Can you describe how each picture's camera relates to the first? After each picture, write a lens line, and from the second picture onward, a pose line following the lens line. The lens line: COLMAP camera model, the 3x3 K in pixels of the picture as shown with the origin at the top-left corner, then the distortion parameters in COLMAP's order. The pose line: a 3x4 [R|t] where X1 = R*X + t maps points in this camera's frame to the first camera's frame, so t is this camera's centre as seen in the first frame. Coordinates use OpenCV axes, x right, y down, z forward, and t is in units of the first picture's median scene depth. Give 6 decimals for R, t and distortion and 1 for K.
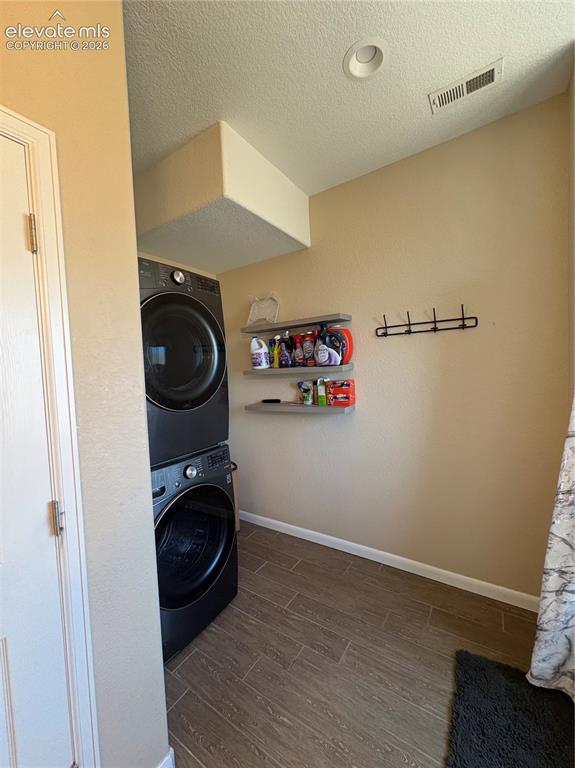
lens RADIAL K [[305.6, 0, 288.5], [0, 305.6, 384.2], [0, 0, 1]] dist [0.001424, 0.000233]
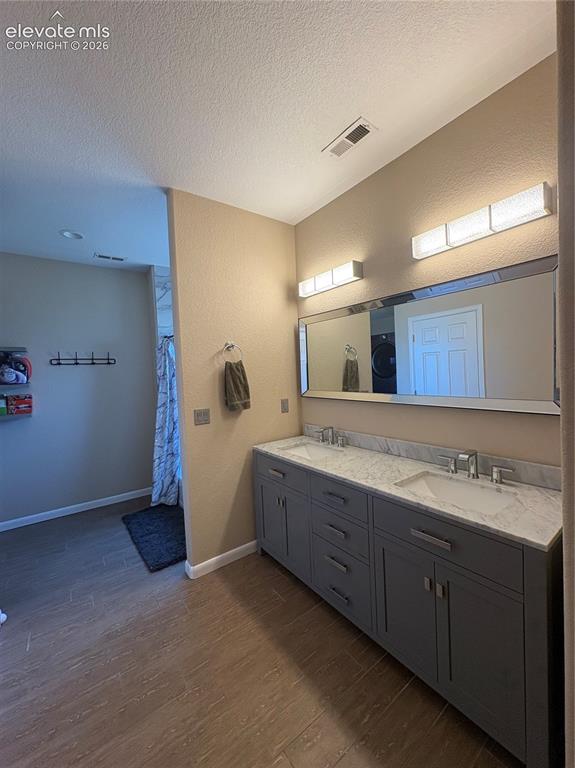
lens RADIAL K [[305.6, 0, 286.6], [0, 305.6, 382.8], [0, 0, 1]] dist [0.001424, 0.000233]
pose [[0.356626, 0.005665, 0.934230, -0.722298], [0.075244, 0.996559, -0.034766, 0.074630], [-0.931212, 0.082694, 0.354973, -0.624563]]
